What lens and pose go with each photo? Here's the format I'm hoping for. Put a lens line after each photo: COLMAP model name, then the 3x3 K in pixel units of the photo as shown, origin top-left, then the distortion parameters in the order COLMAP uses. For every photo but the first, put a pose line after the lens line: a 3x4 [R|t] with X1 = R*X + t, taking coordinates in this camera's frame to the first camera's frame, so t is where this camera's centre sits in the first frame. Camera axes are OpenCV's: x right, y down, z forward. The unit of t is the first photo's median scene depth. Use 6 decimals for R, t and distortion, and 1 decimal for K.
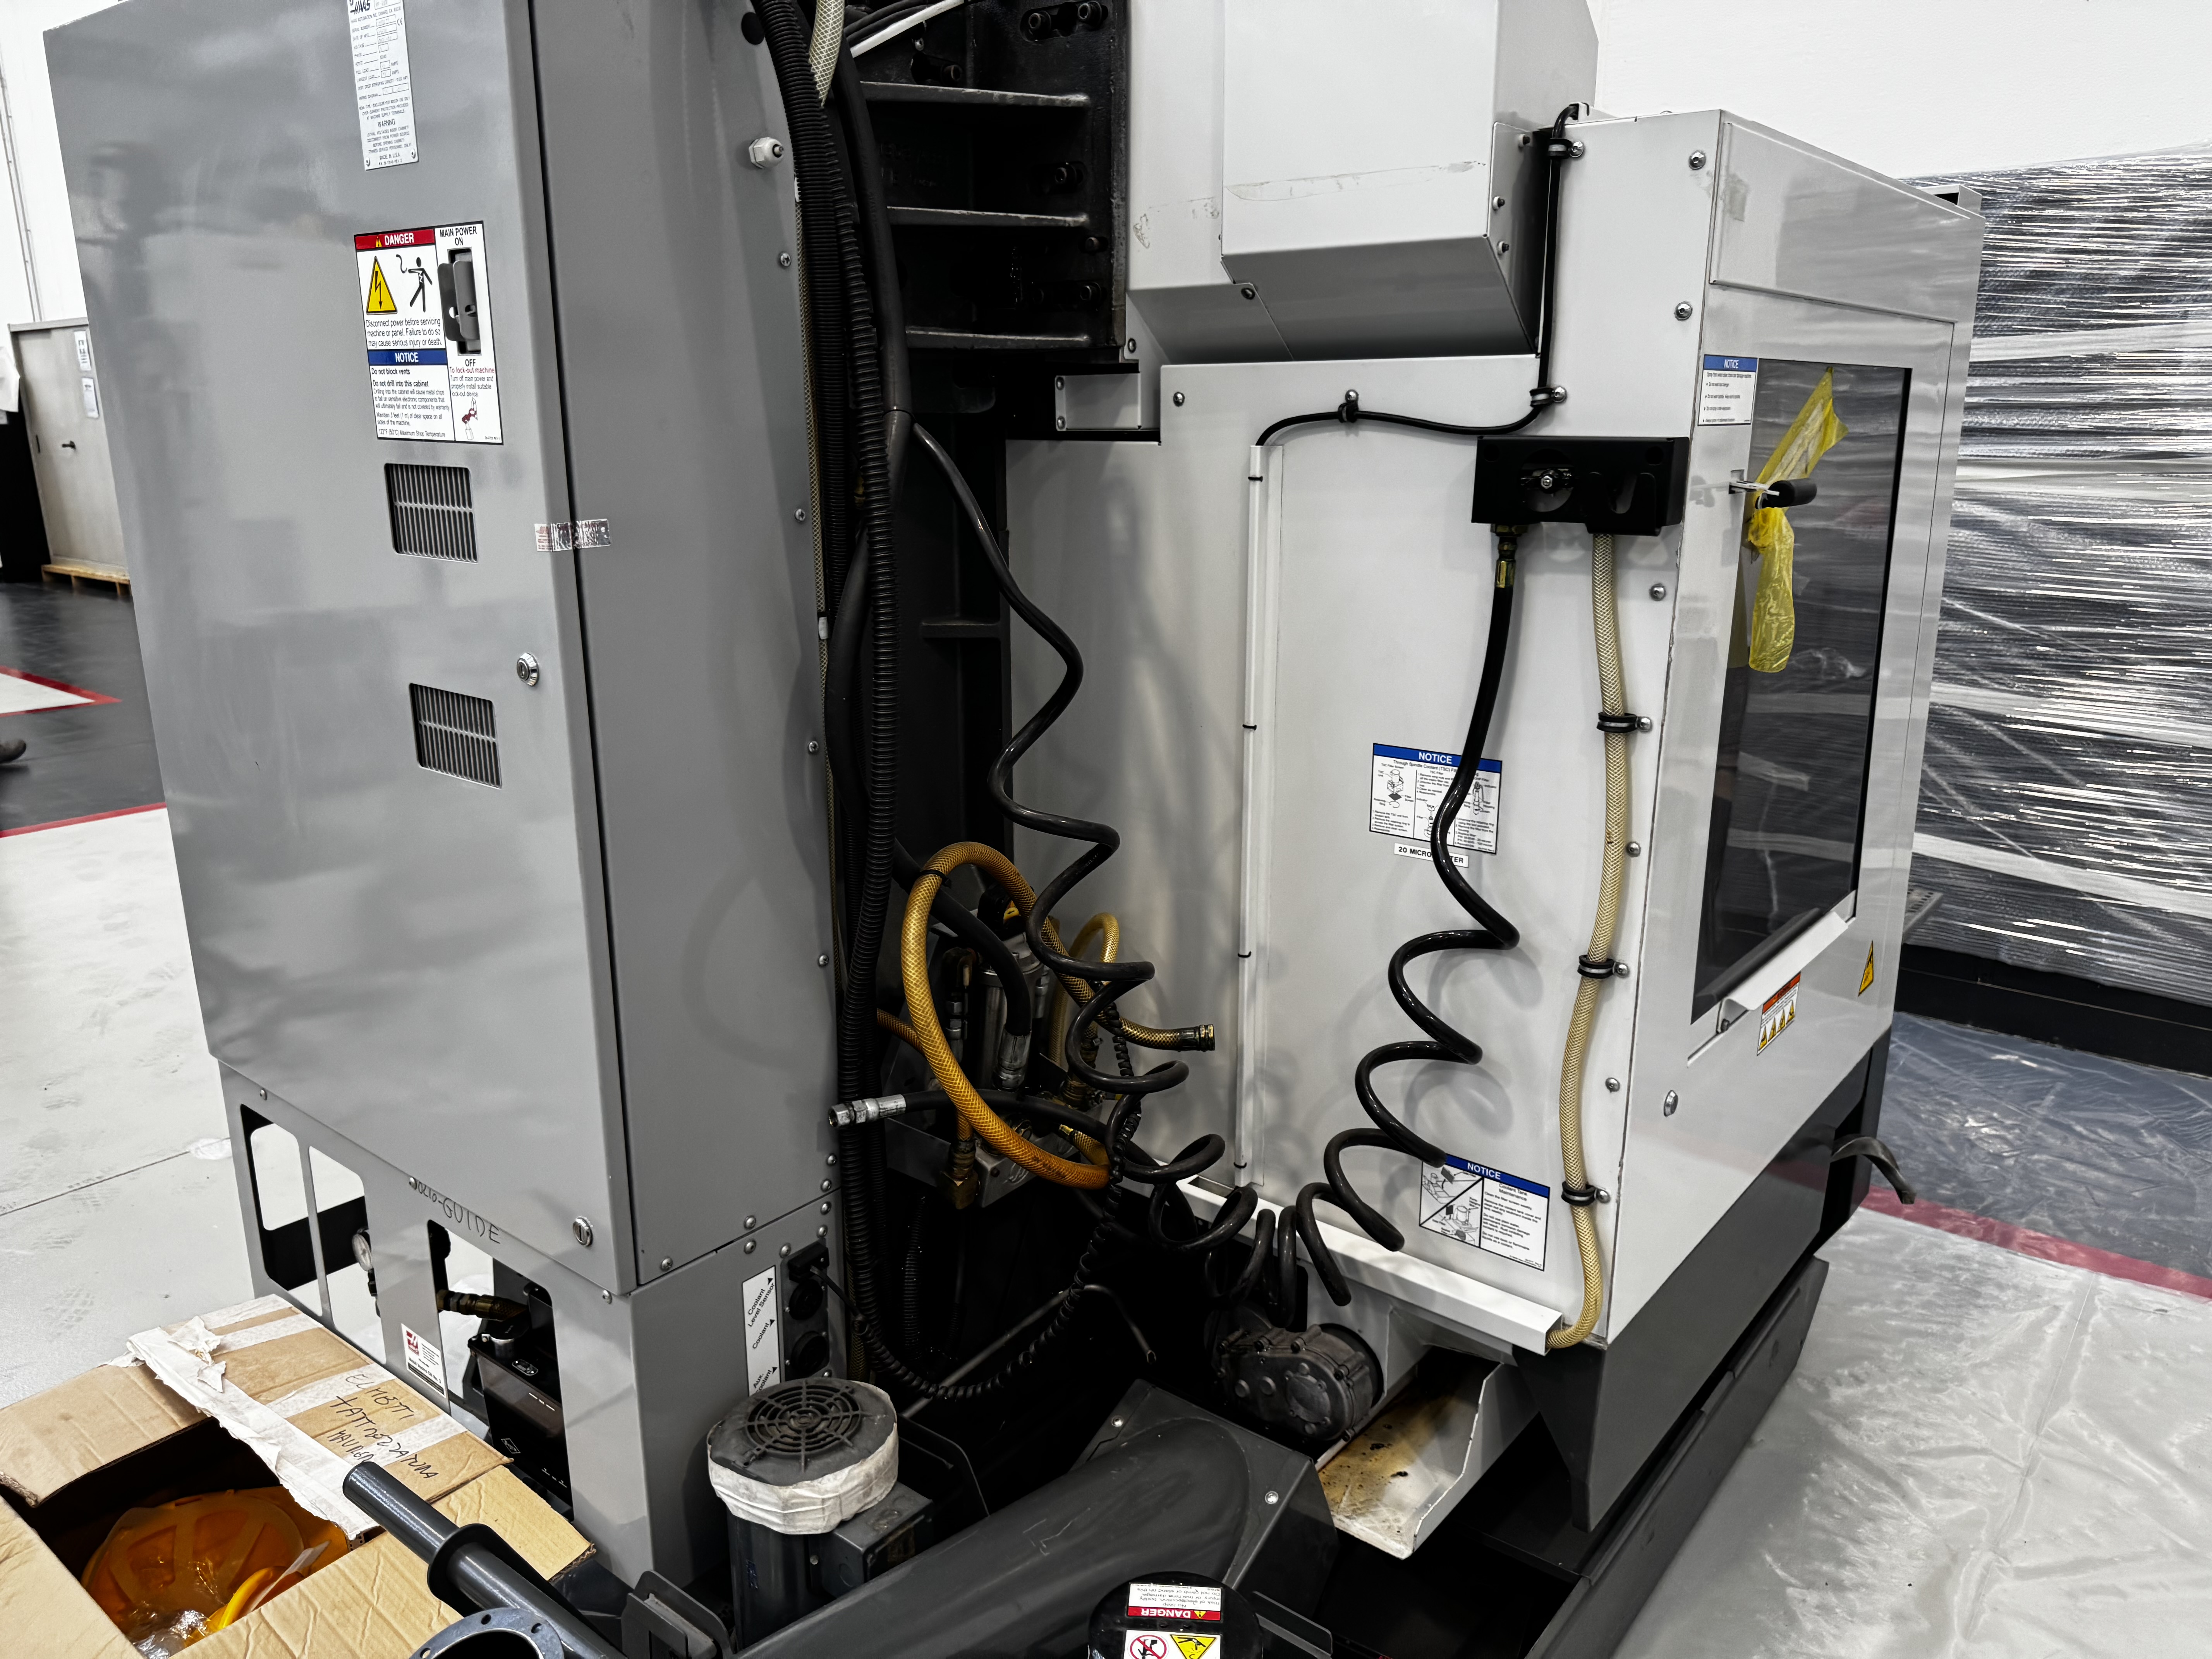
lens RADIAL K [[1592.6, 0, 1101.9], [0, 1592.6, 811.7], [0, 0, 1]] dist [0.014375, -0.008055]
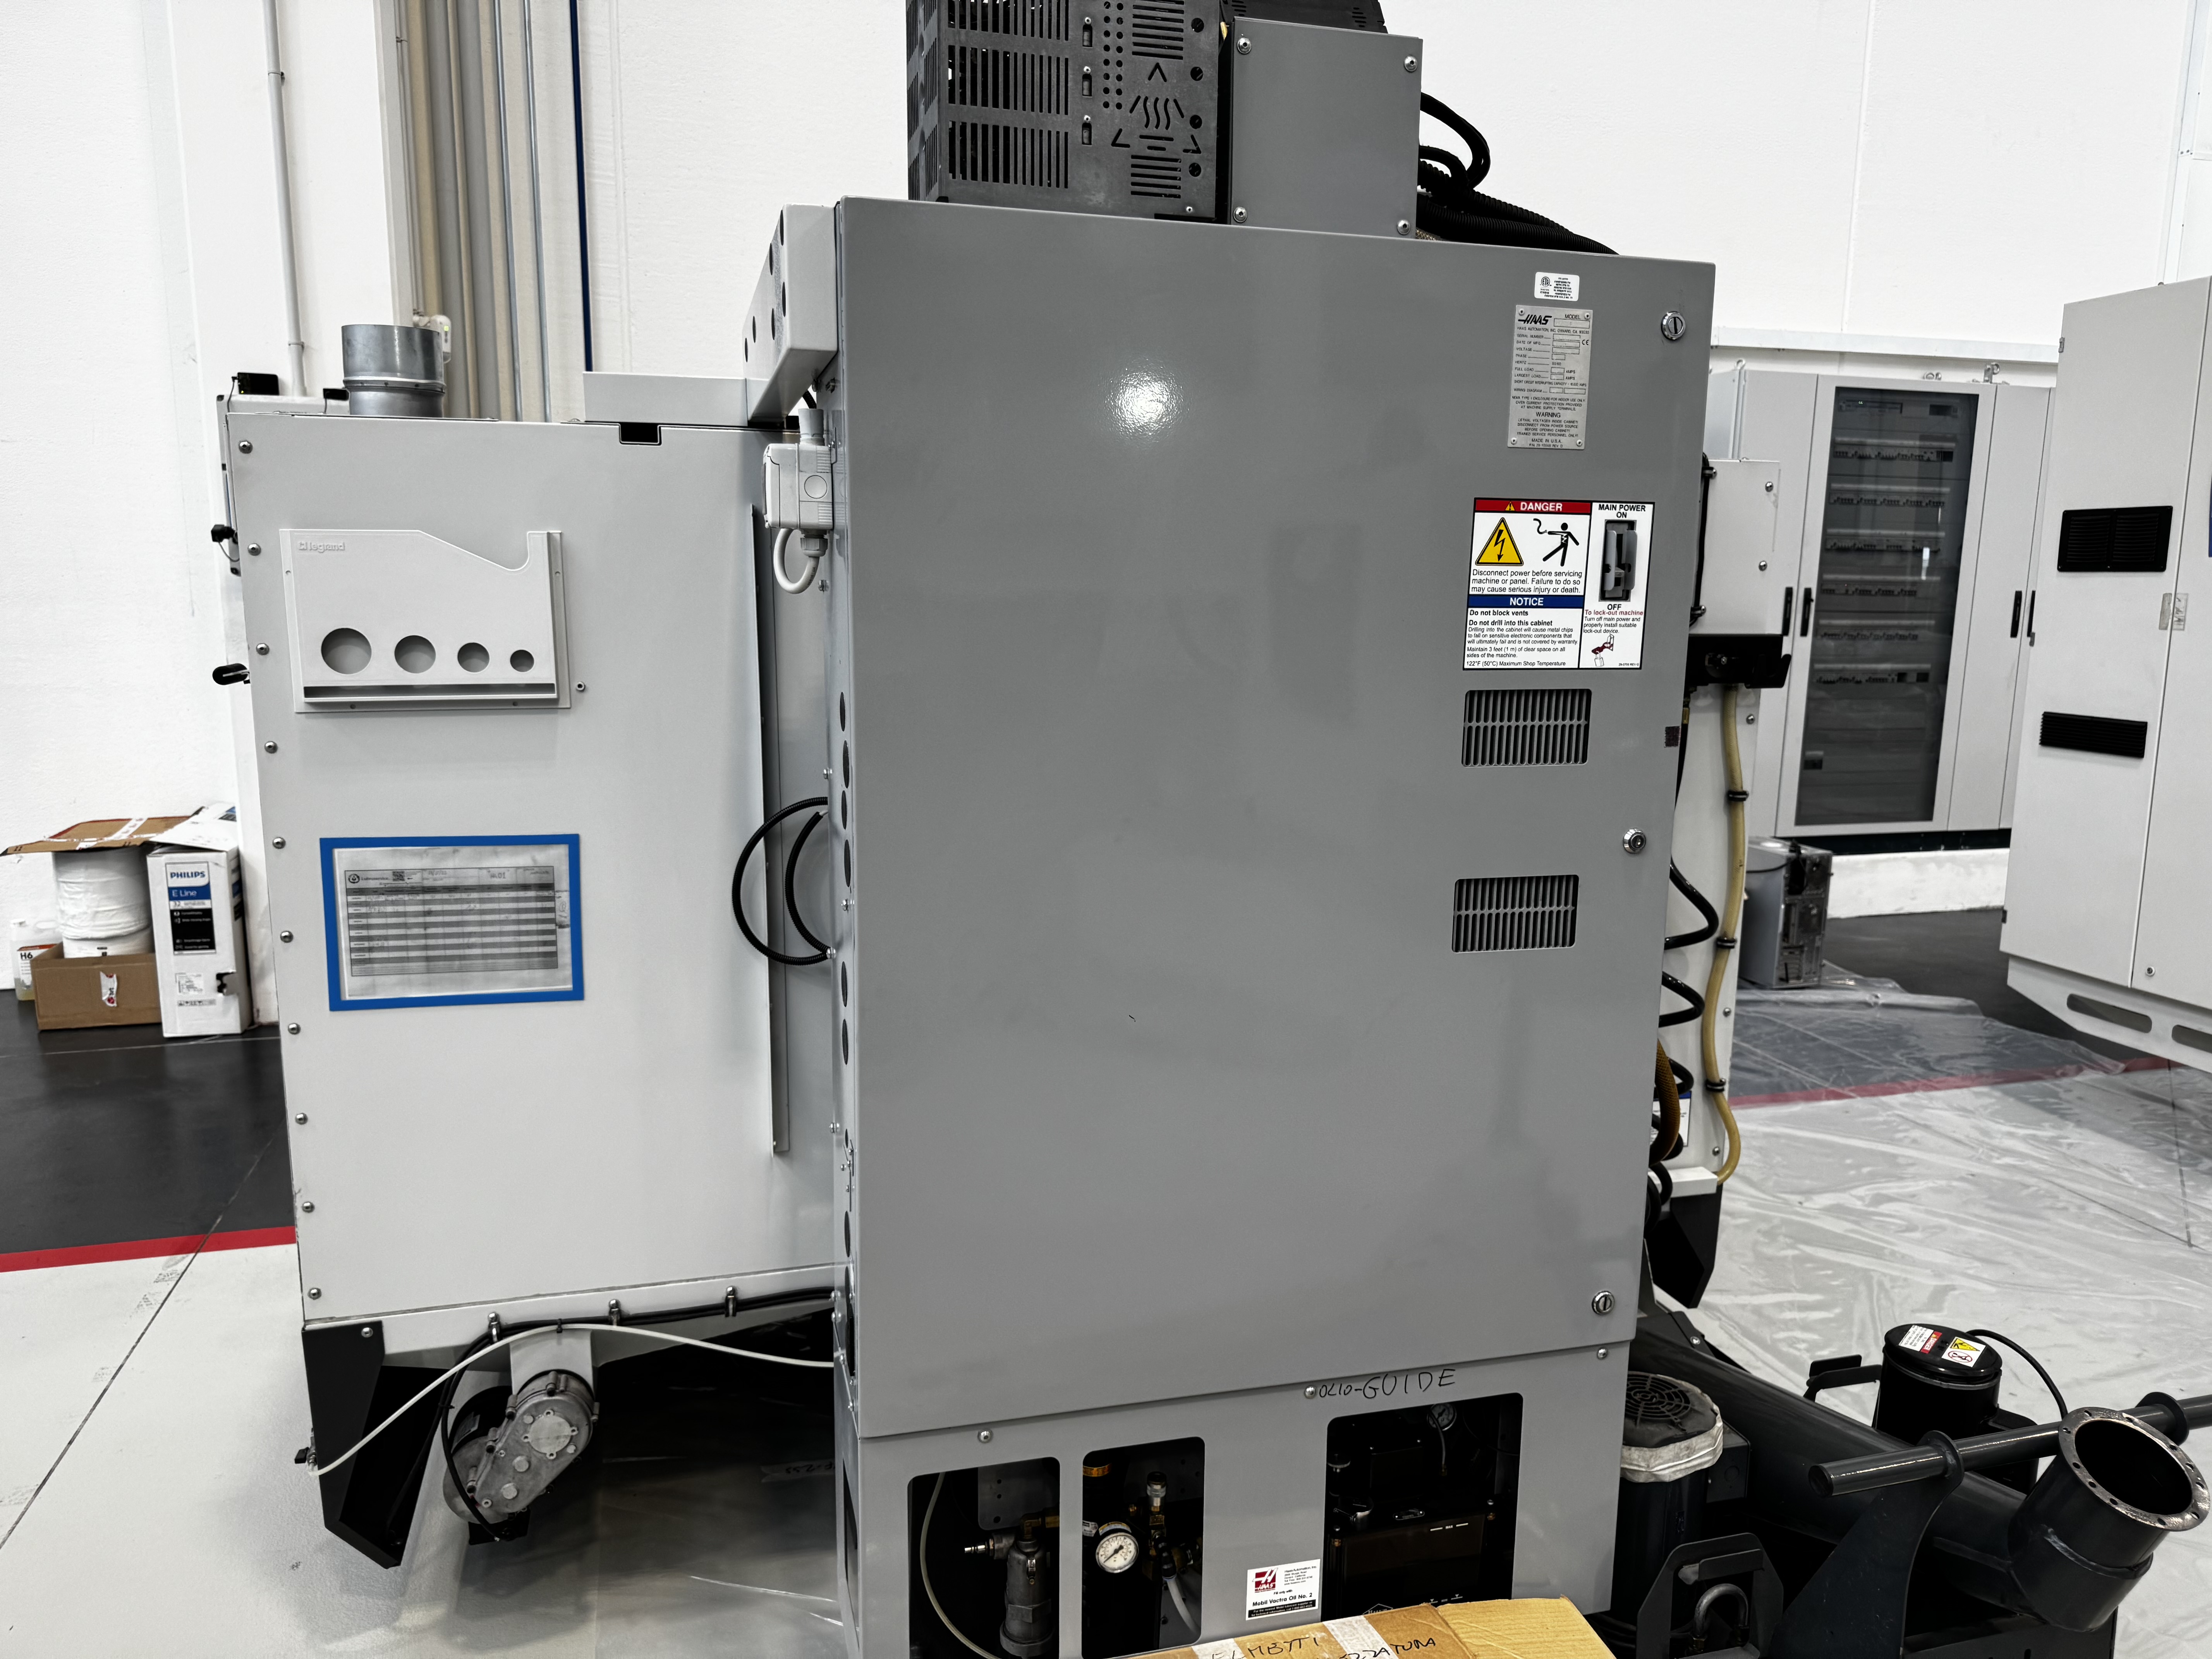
lens RADIAL K [[1592.6, 0, 1100.5], [0, 1592.6, 849.6], [0, 0, 1]] dist [0.014375, -0.008055]
pose [[0.580603, -0.139078, 0.802220, -1.613211], [0.196482, 0.980116, 0.027716, -0.199565], [-0.790123, 0.141530, 0.596385, 0.571392]]
